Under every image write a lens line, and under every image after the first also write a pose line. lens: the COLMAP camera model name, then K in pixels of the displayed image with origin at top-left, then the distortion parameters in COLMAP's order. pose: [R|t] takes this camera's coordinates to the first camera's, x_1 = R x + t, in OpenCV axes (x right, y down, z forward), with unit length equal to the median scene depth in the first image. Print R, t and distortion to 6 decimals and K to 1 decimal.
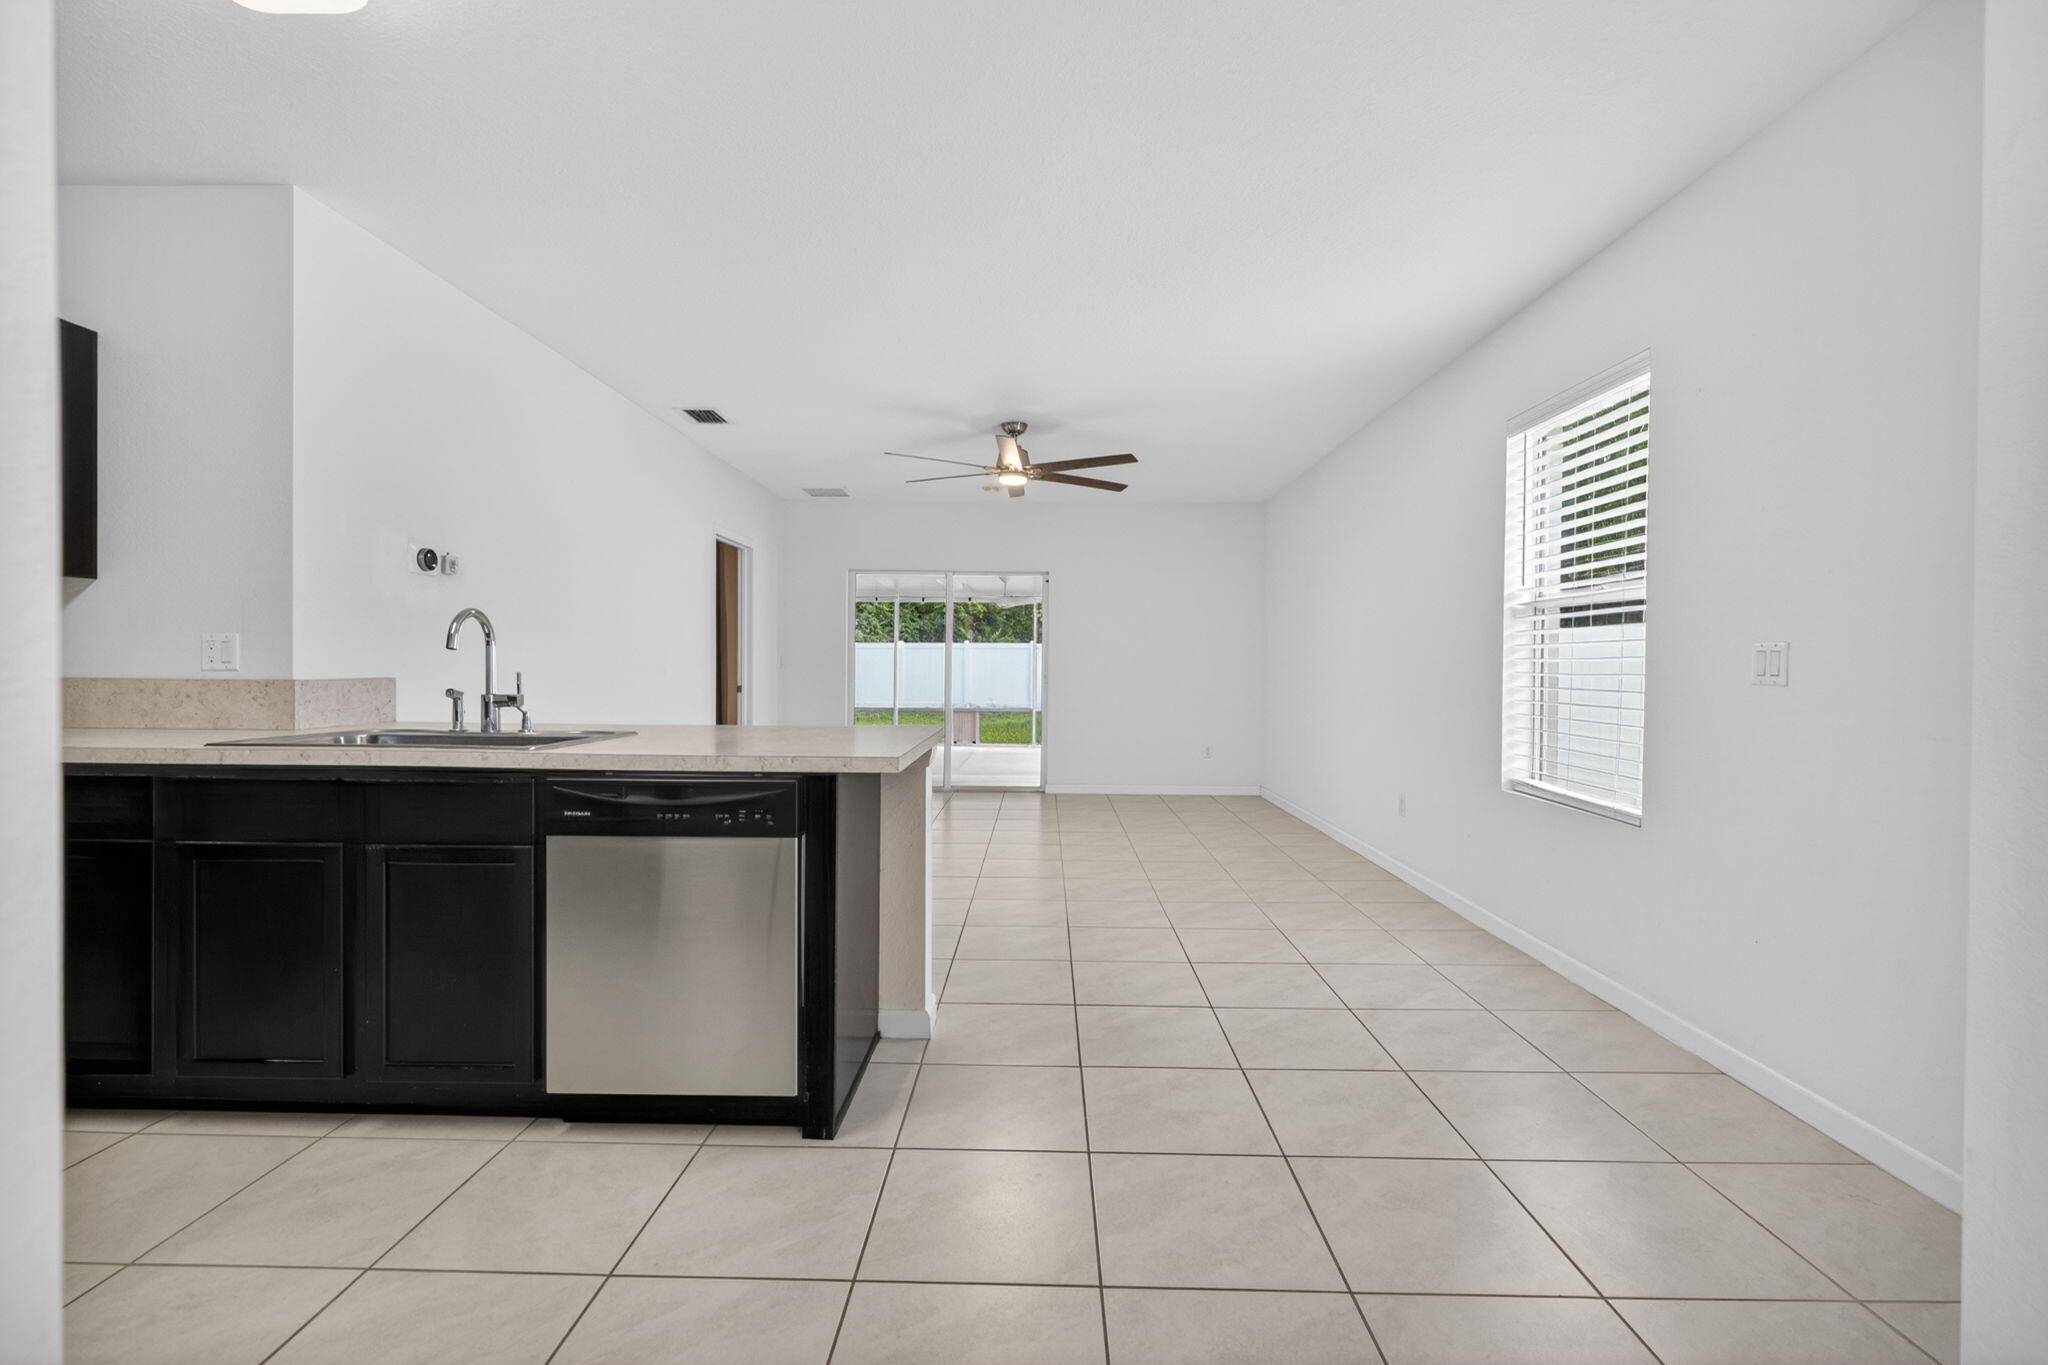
lens RADIAL K [[902.3, 0, 1025.2], [0, 902.3, 677.3], [0, 0, 1]] dist [-0.002065, 0.000909]
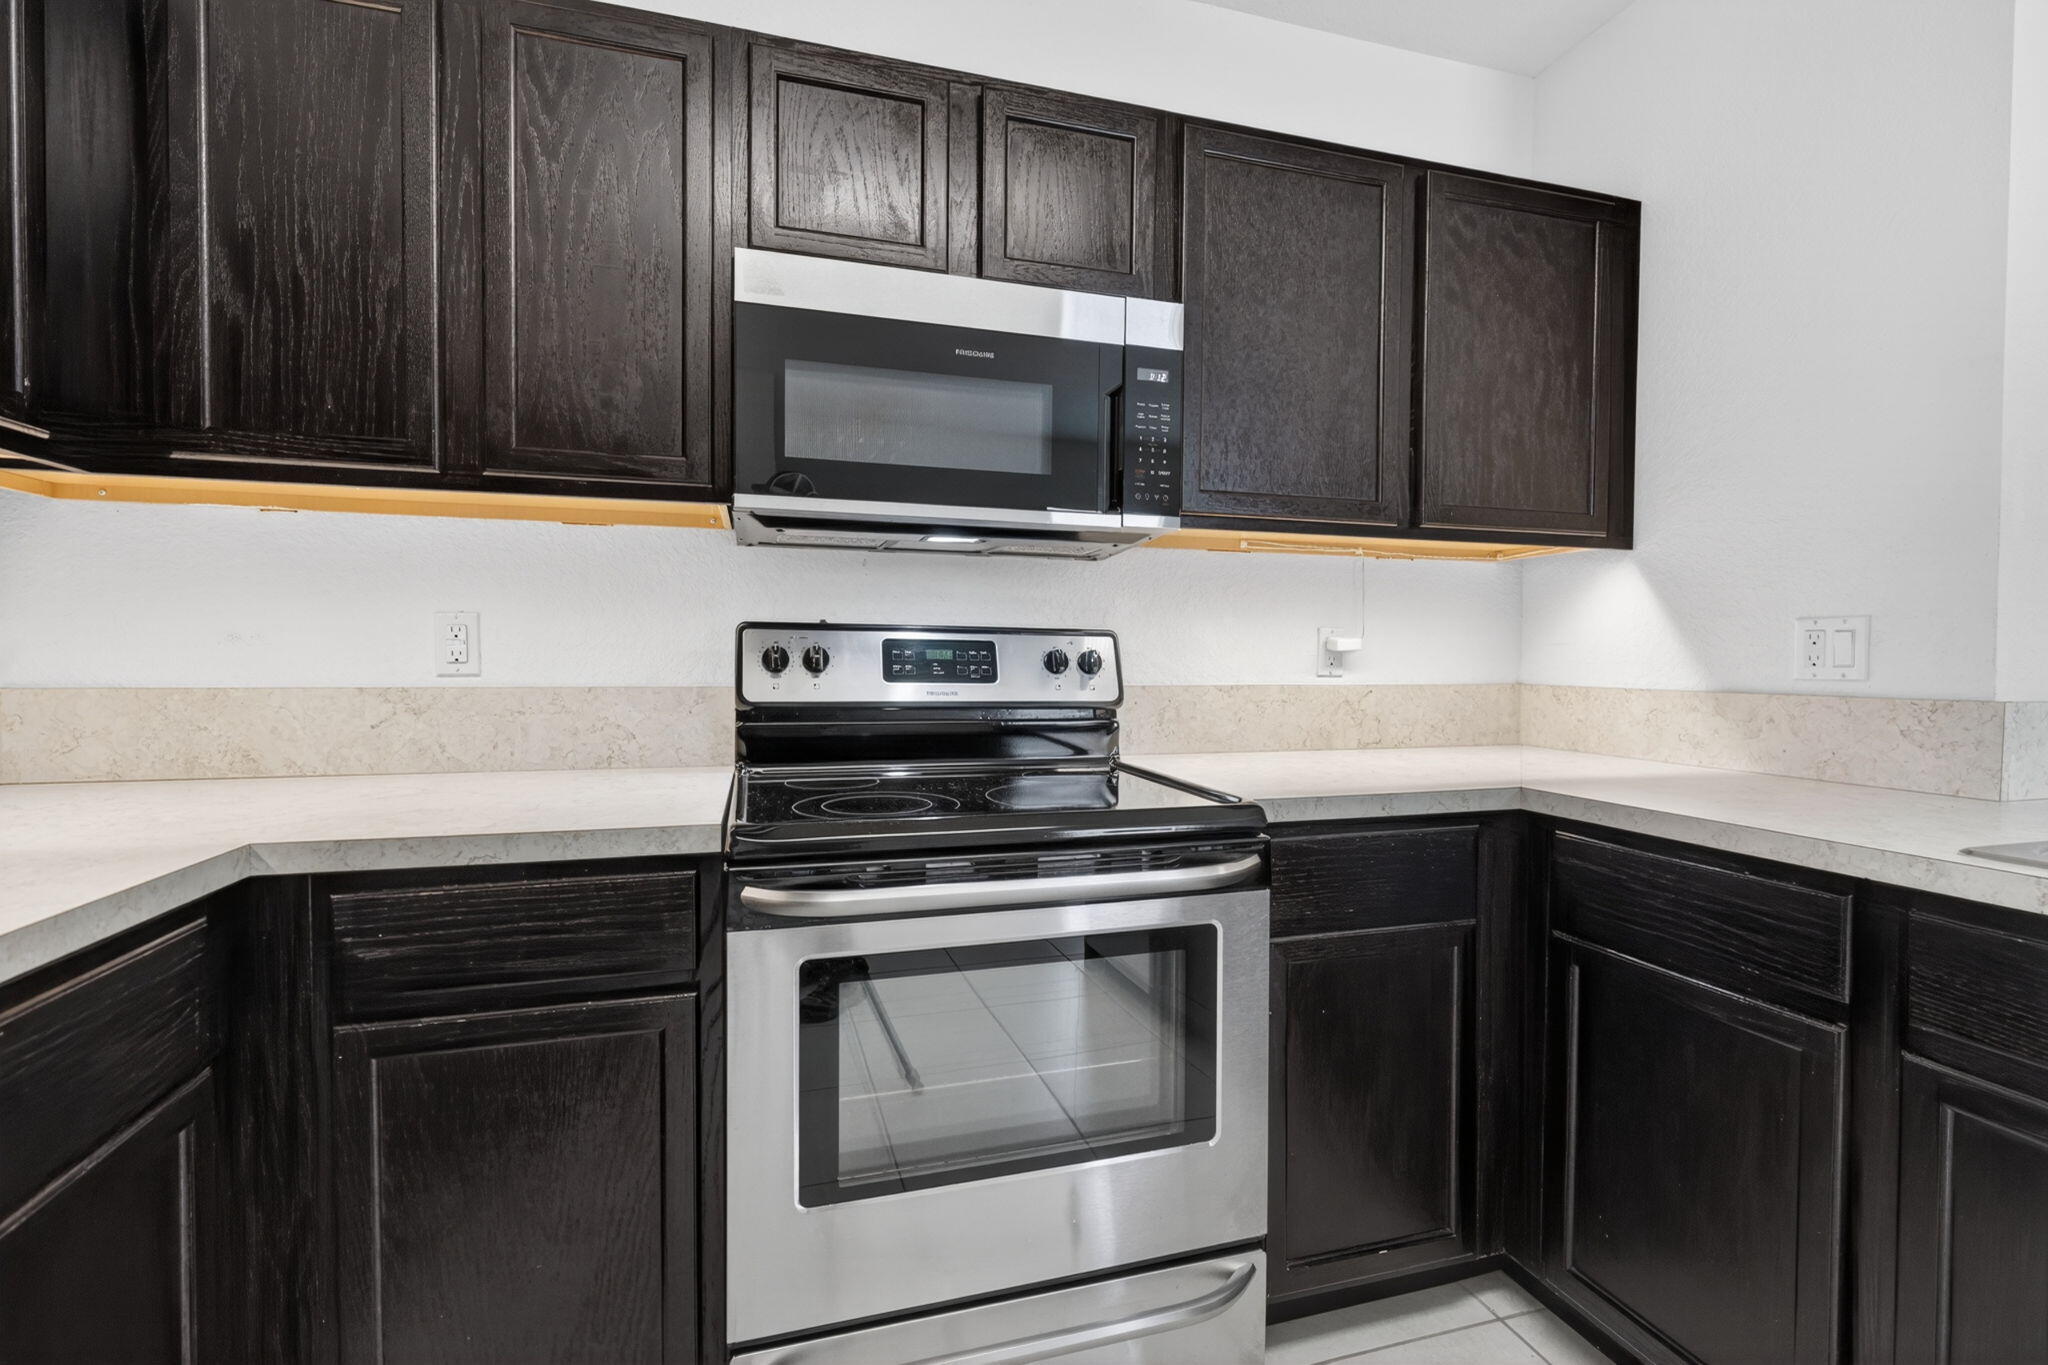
lens RADIAL K [[898.7, 0, 1020.5], [0, 898.7, 678.6], [0, 0, 1]] dist [-0.002844, -0.001053]
pose [[0.294967, 0.013812, -0.955408, -0.494151], [-0.013009, 0.999861, 0.010439, -0.007924], [0.955419, 0.009350, 0.295106, 0.328184]]
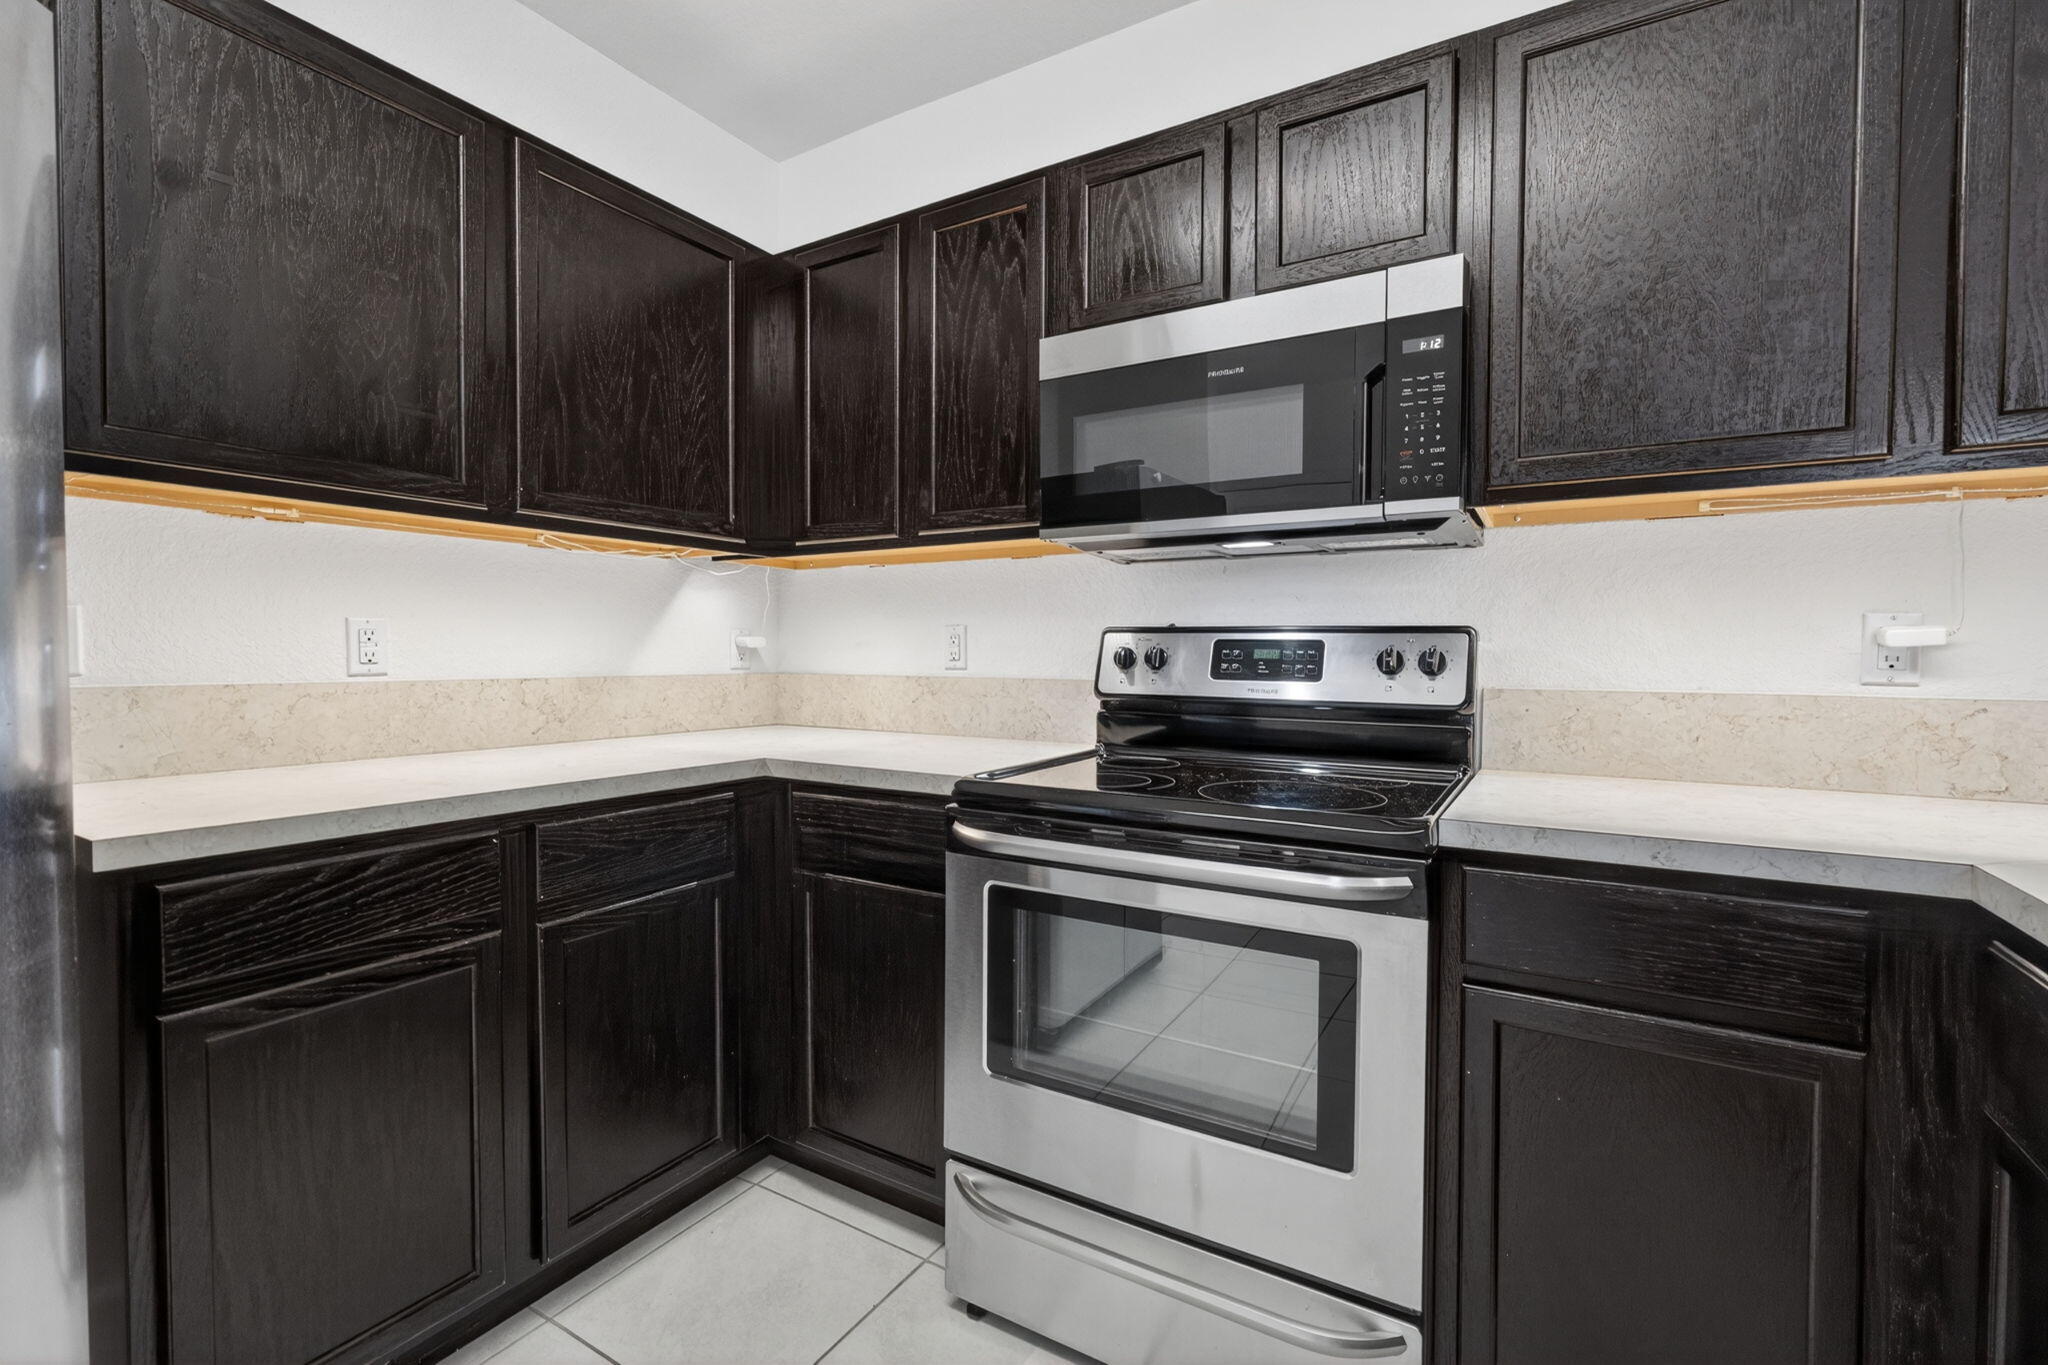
lens RADIAL K [[898.7, 0, 1020.5], [0, 898.7, 678.6], [0, 0, 1]] dist [-0.002844, -0.001053]
pose [[-0.503811, 0.010663, -0.863748, -0.453888], [-0.019235, 0.999537, 0.023559, -0.011346], [0.863599, 0.028483, -0.503373, 0.635893]]
